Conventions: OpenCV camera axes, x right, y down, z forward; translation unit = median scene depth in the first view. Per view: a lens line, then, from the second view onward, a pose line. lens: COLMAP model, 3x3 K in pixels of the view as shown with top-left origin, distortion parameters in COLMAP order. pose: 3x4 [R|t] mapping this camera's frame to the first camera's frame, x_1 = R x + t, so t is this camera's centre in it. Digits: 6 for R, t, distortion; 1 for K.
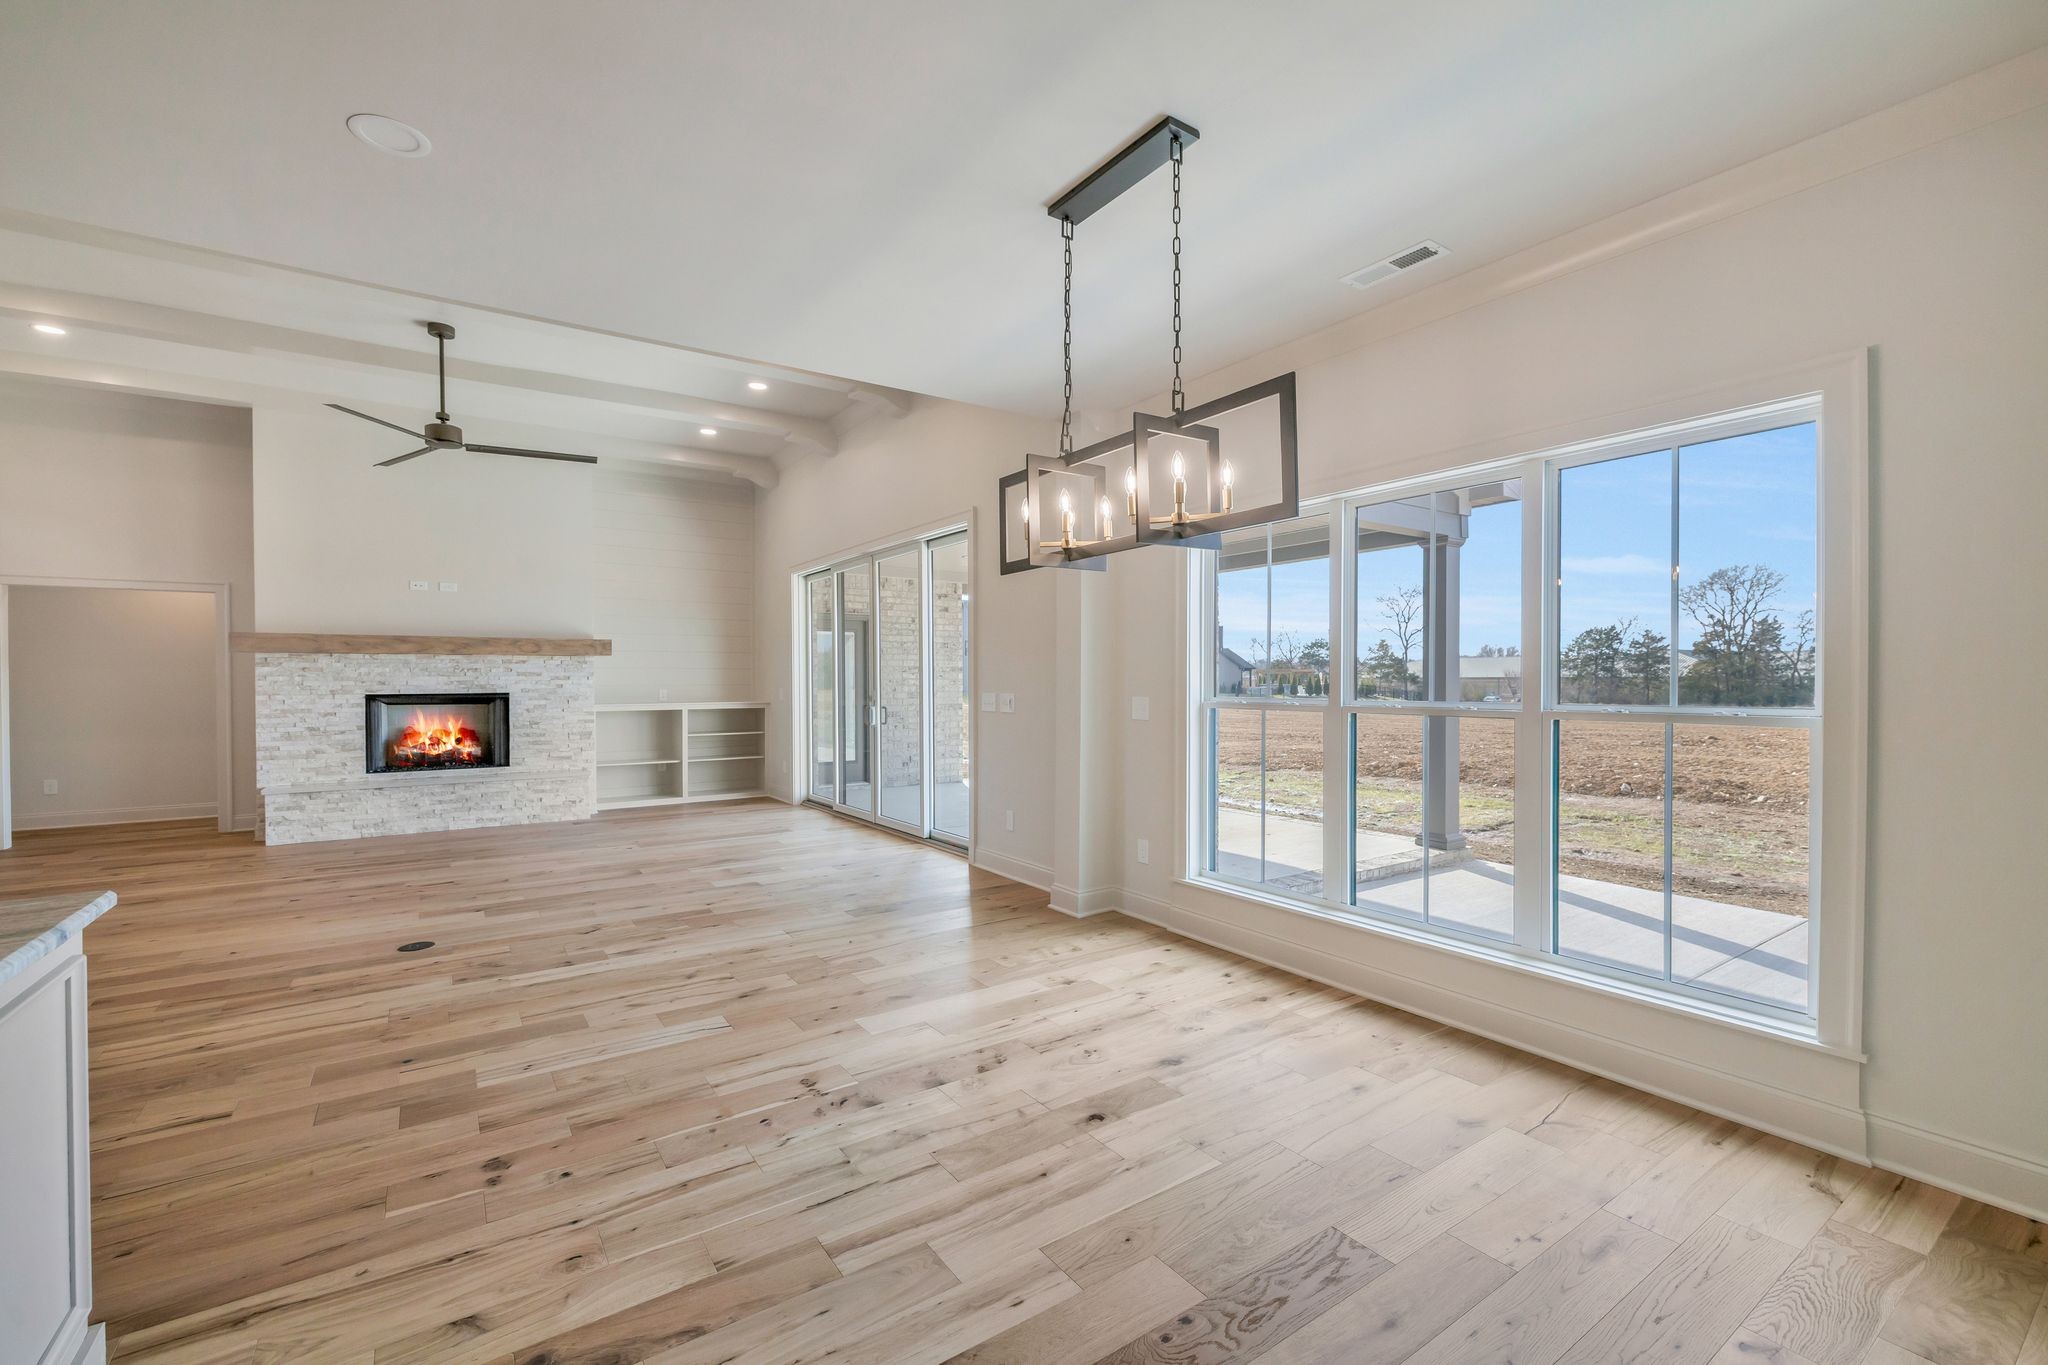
lens RADIAL K [[863.4, 0, 1025.1], [0, 863.4, 692.7], [0, 0, 1]] dist [0.002016, 0.000819]
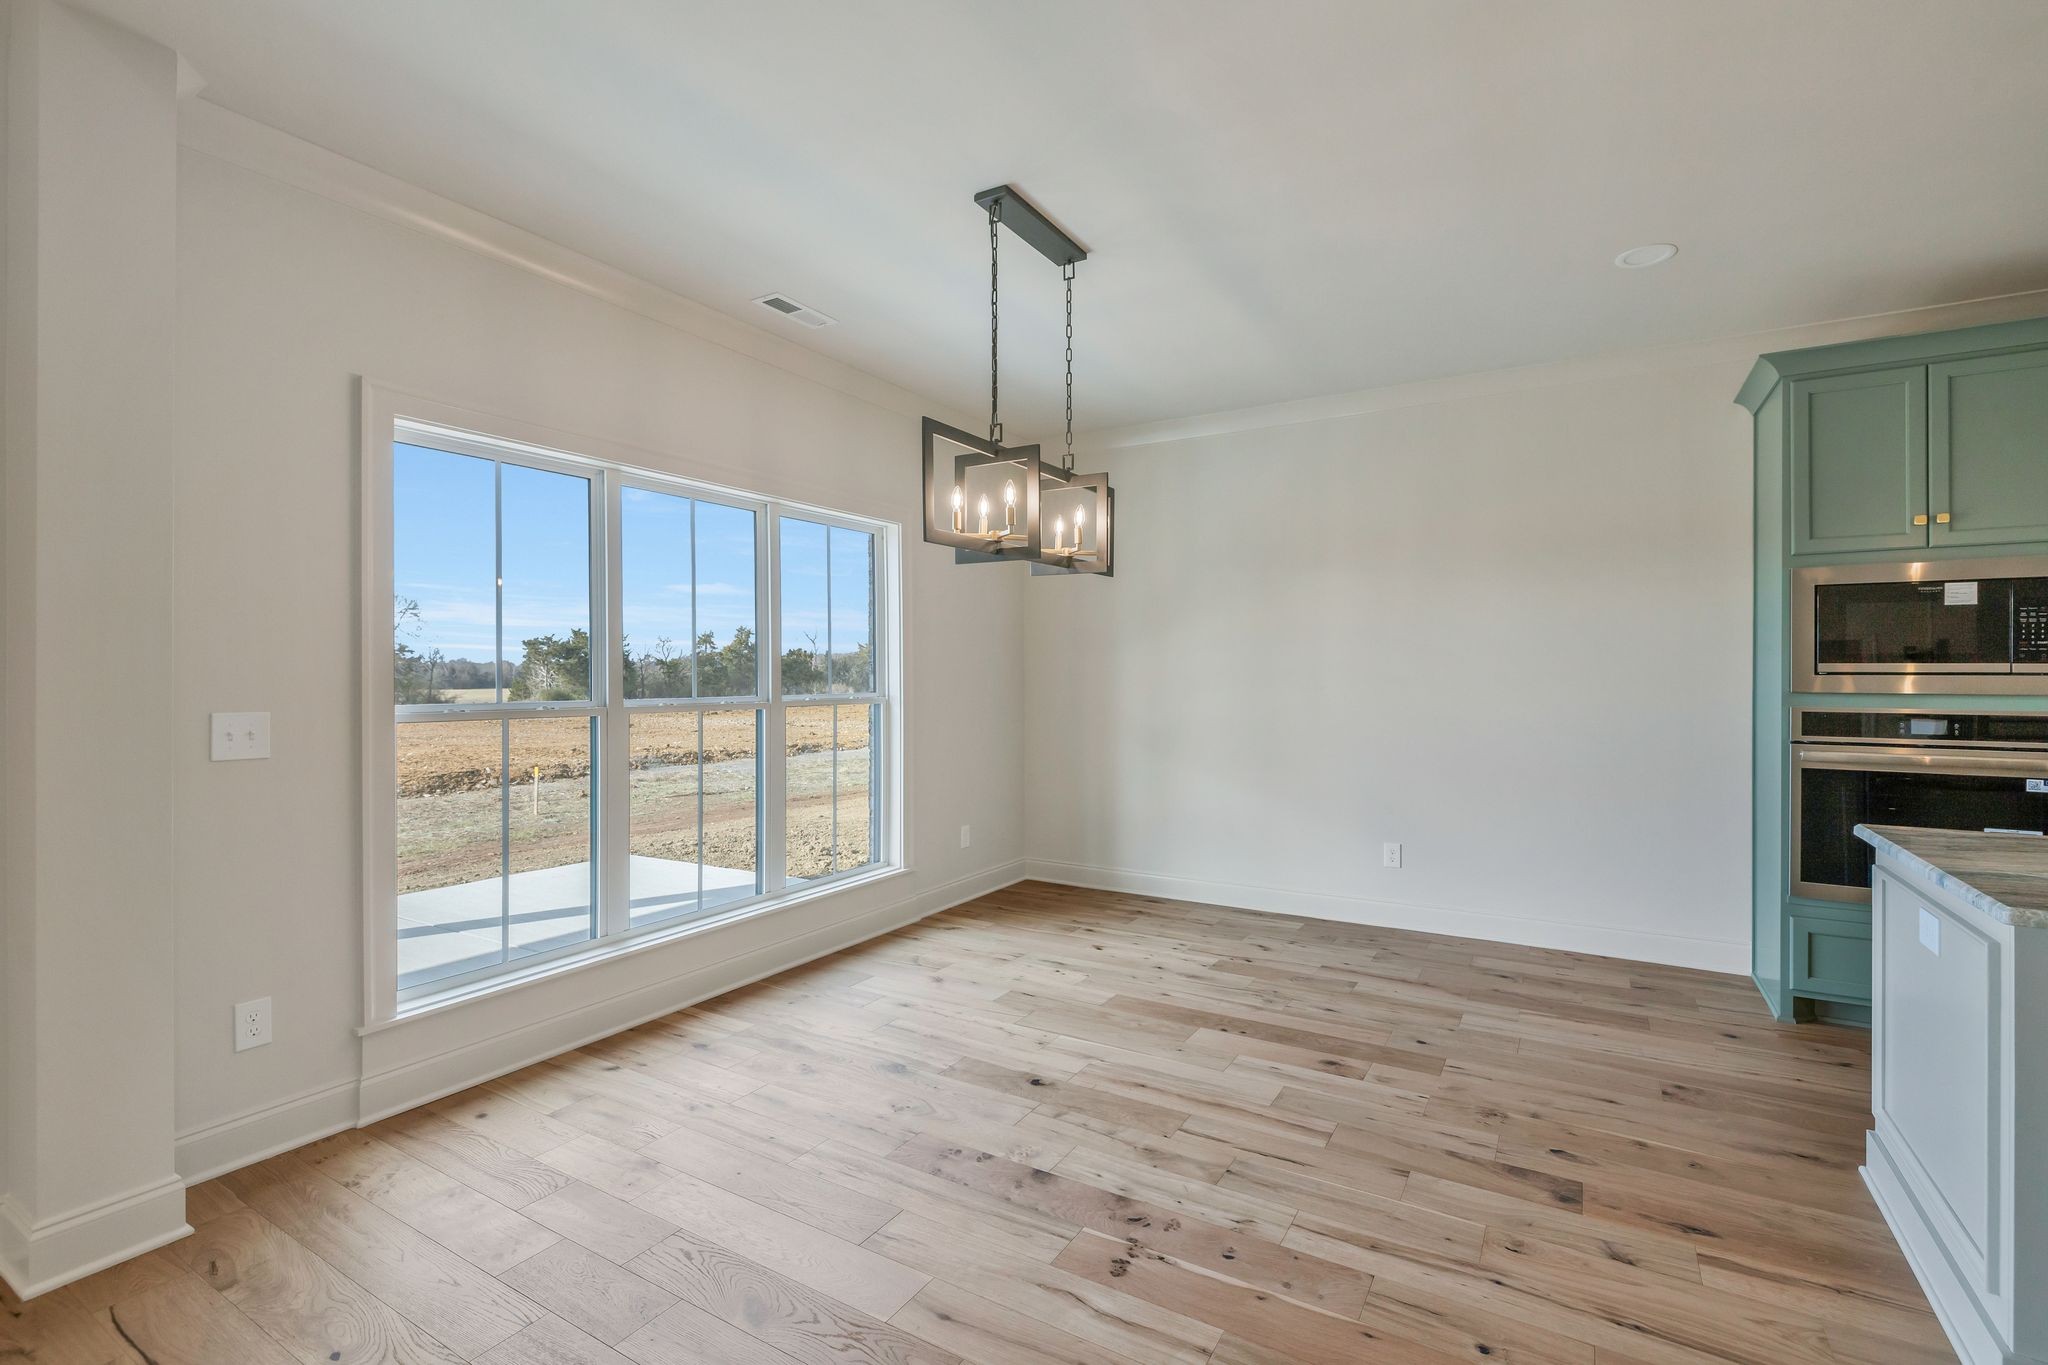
lens RADIAL K [[935.7, 0, 1024.4], [0, 935.7, 674.0], [0, 0, 1]] dist [-0.000427, -0.000376]
pose [[-0.417541, 0.007100, 0.908630, -0.896470], [0.015726, 0.999876, -0.000586, -0.013719], [-0.908522, 0.014044, -0.417601, 1.377796]]
